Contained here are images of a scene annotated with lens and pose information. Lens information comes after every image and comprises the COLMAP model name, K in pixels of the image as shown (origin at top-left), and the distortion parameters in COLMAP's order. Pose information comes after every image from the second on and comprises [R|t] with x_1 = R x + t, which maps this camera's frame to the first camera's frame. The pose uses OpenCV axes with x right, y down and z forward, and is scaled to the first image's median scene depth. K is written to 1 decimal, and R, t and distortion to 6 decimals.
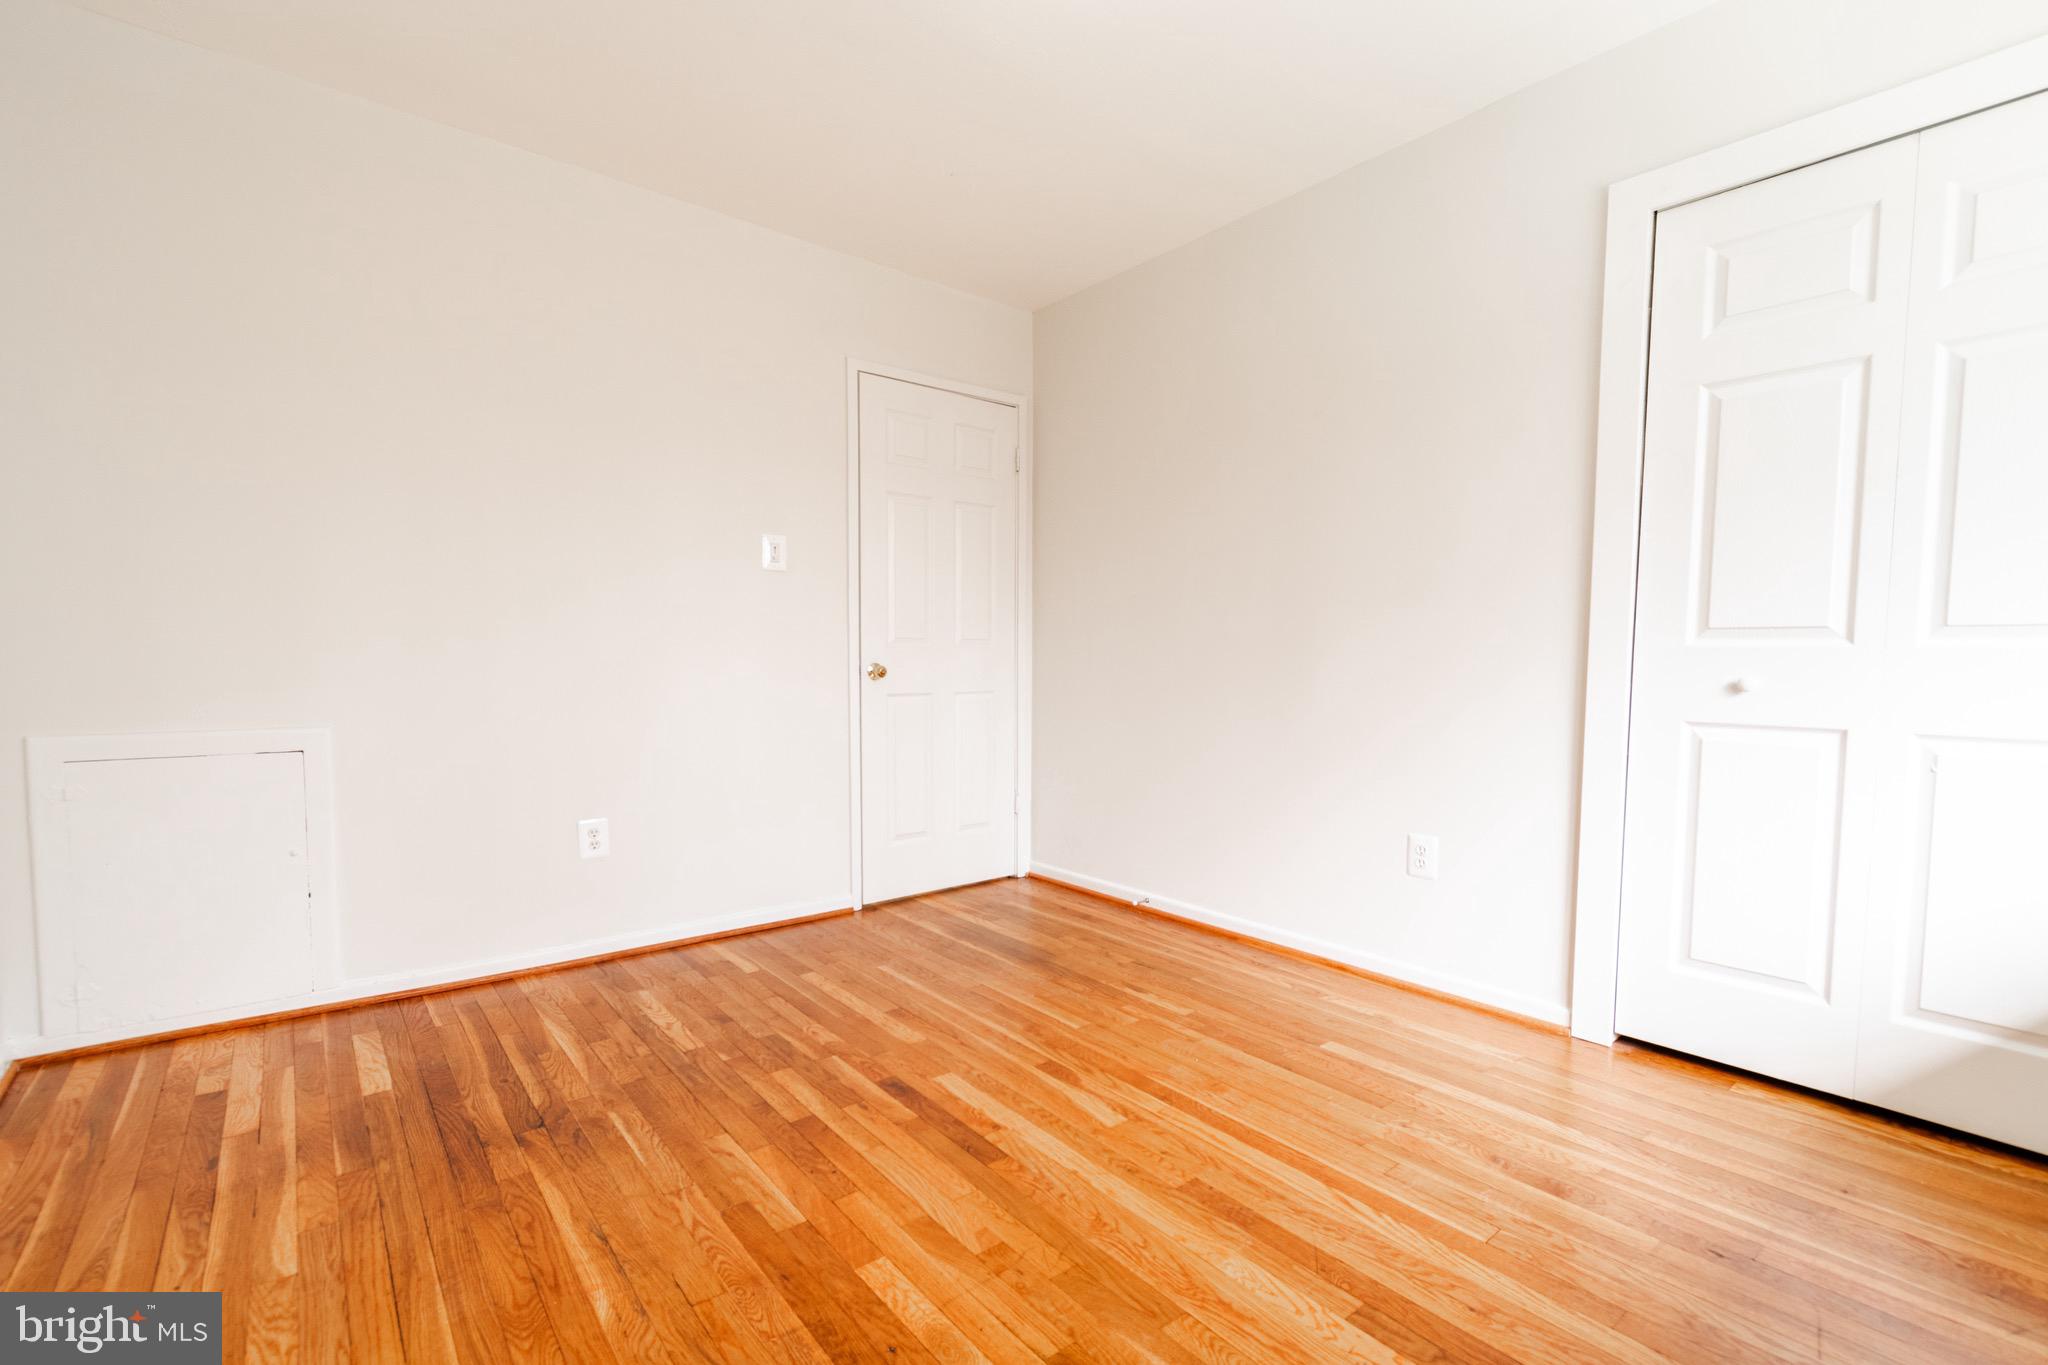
lens RADIAL K [[910.3, 0, 1027.2], [0, 910.3, 713.4], [0, 0, 1]] dist [0.006691, -0.003772]
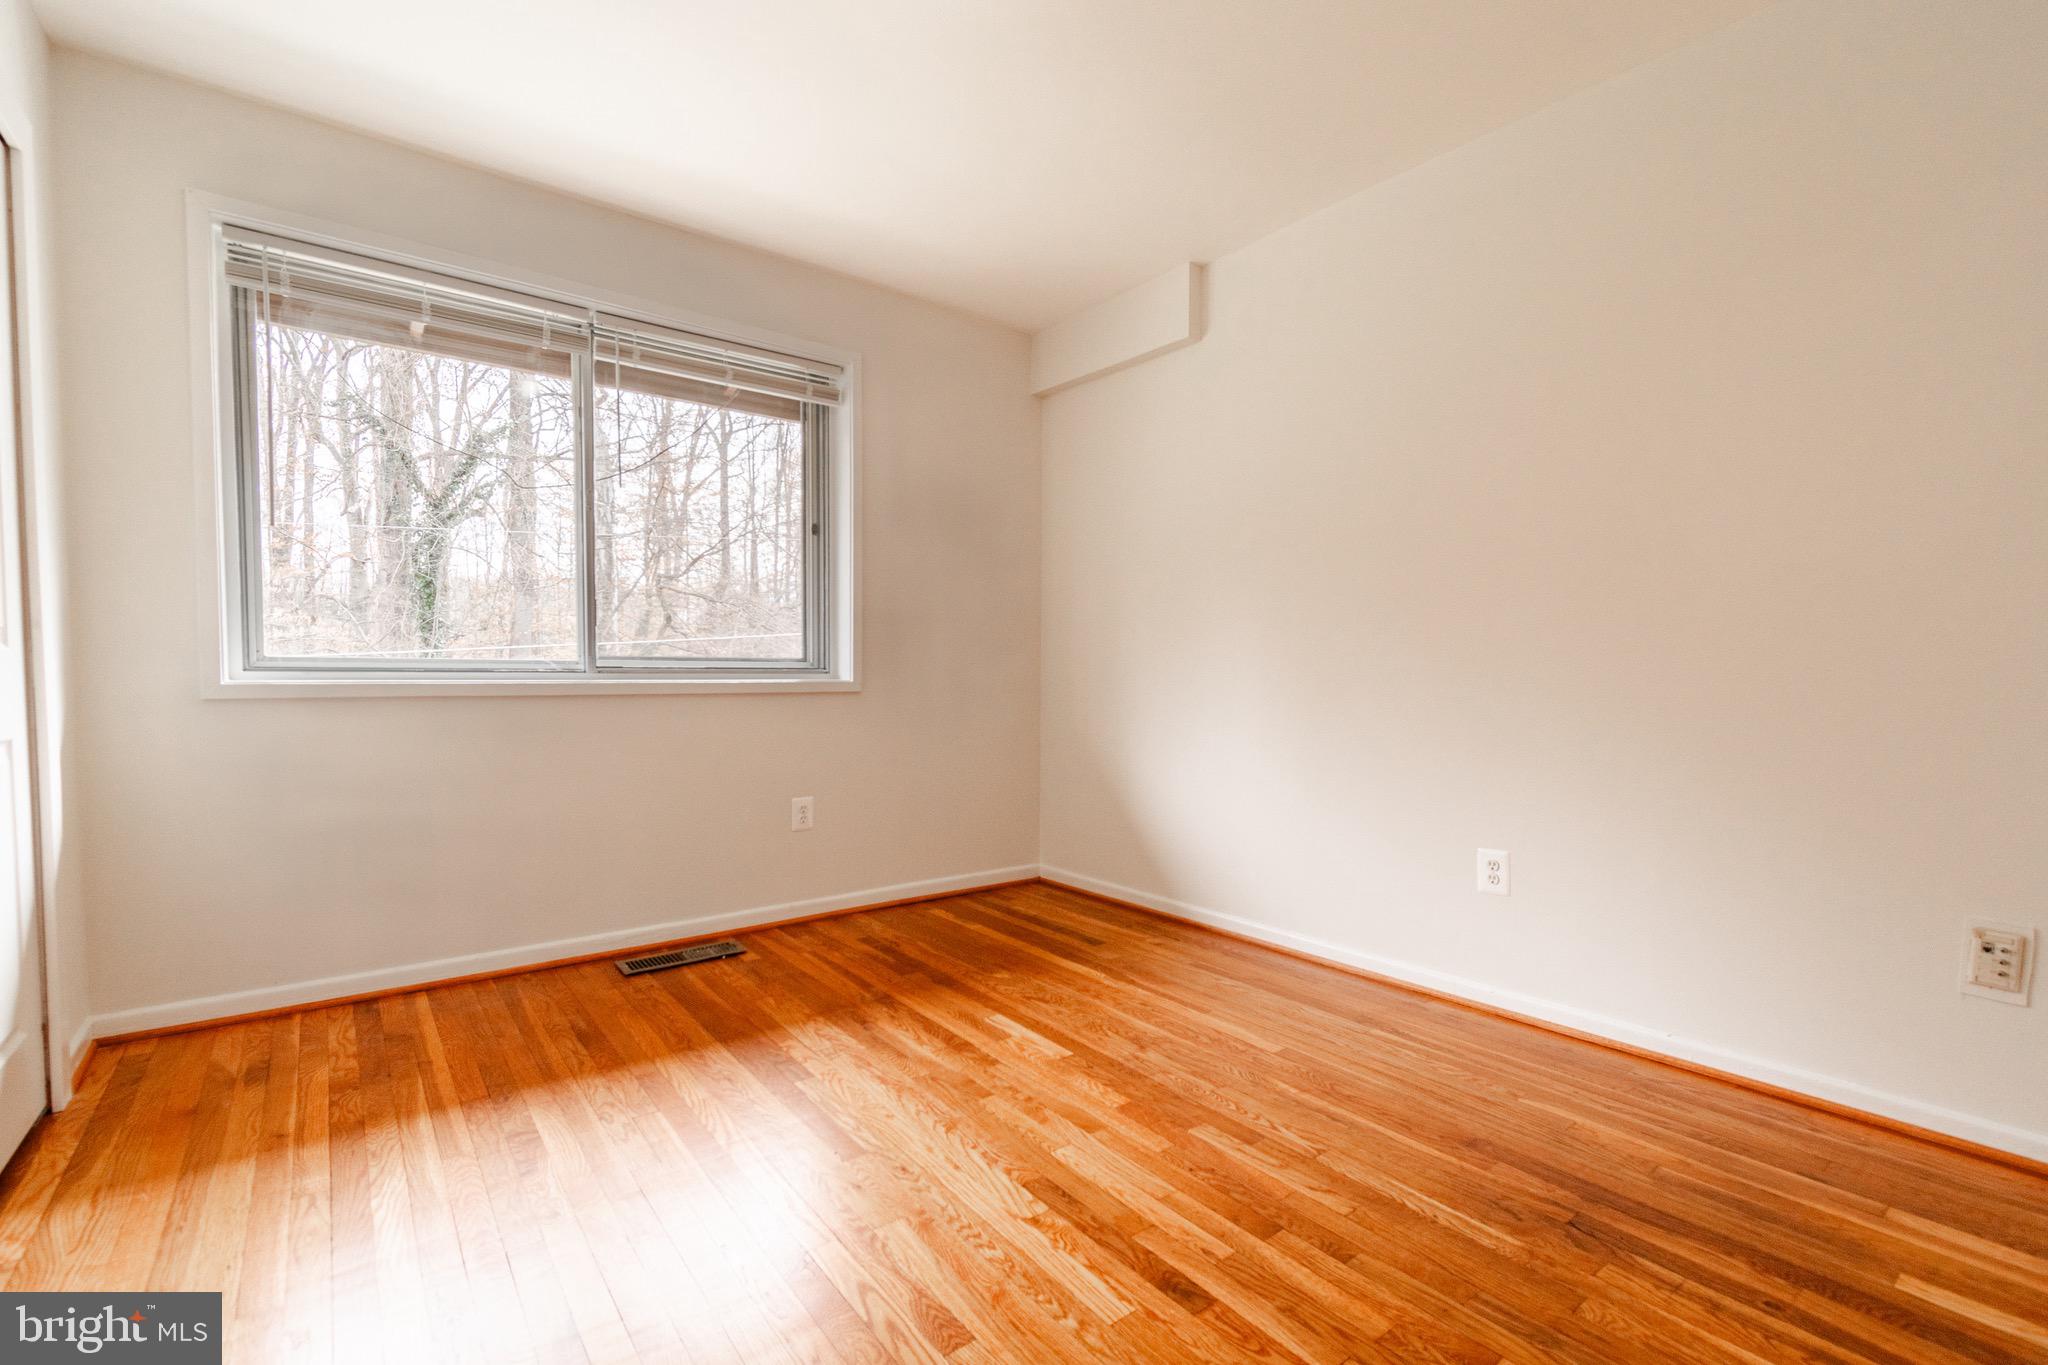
lens RADIAL K [[910.3, 0, 1027.2], [0, 910.3, 713.4], [0, 0, 1]] dist [0.006691, -0.003772]
pose [[-0.999642, -0.009339, 0.025063, -0.042553], [-0.006630, 0.994336, 0.106079, -0.104068], [-0.025912, 0.105875, -0.994042, 1.765738]]
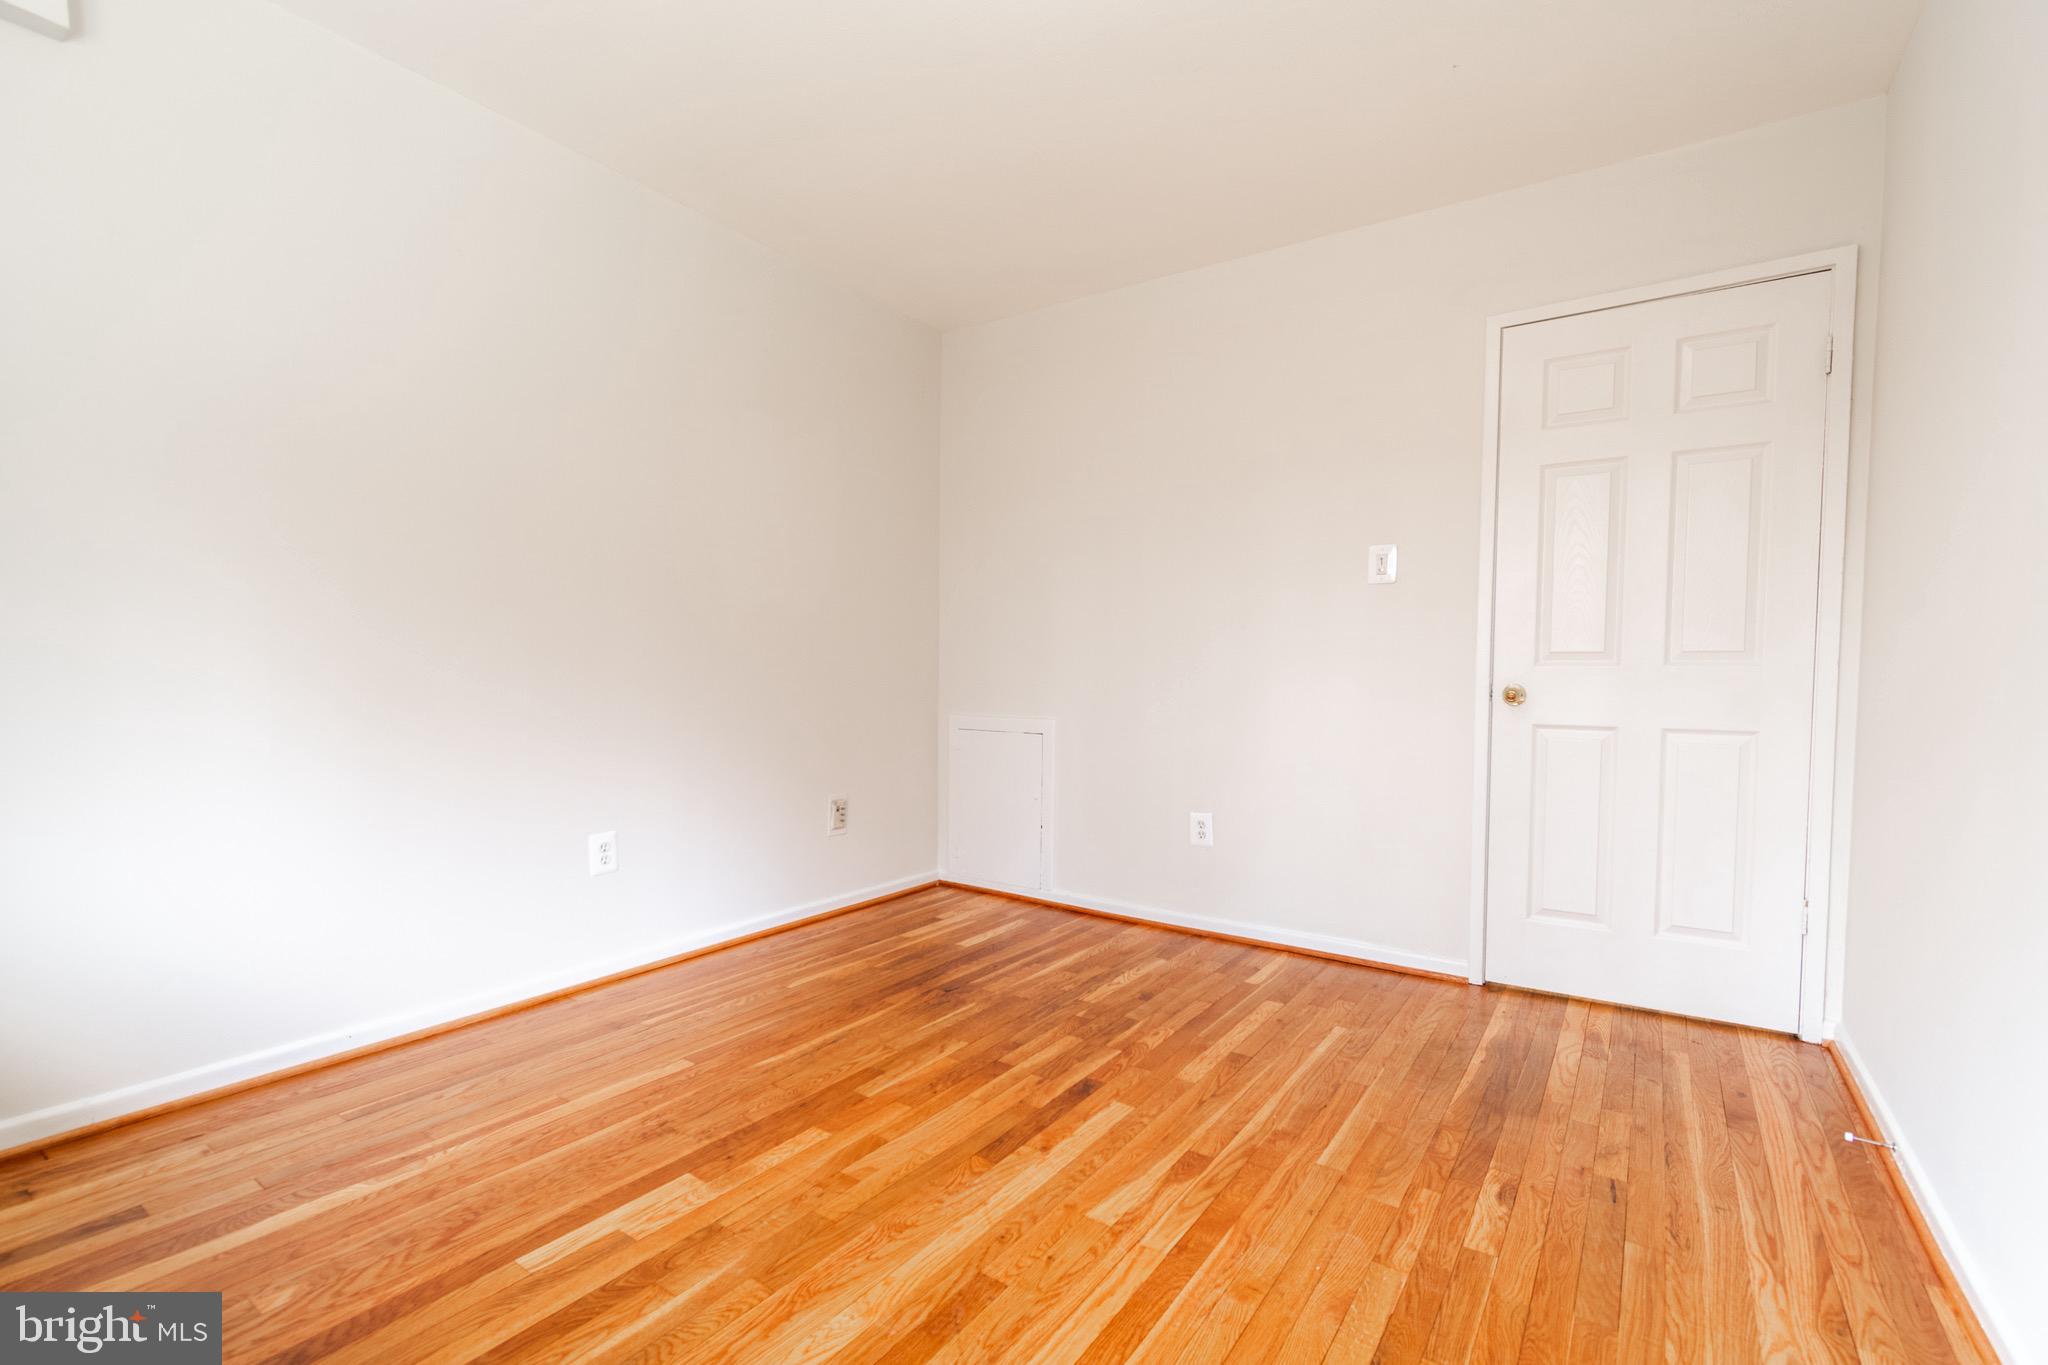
lens RADIAL K [[910.3, 0, 1027.2], [0, 910.3, 713.4], [0, 0, 1]] dist [0.006691, -0.003772]
pose [[0.283693, 0.042387, -0.957978, 0.871723], [-0.067270, 0.997441, 0.024212, -0.037815], [0.956553, 0.057575, 0.285818, 0.662746]]
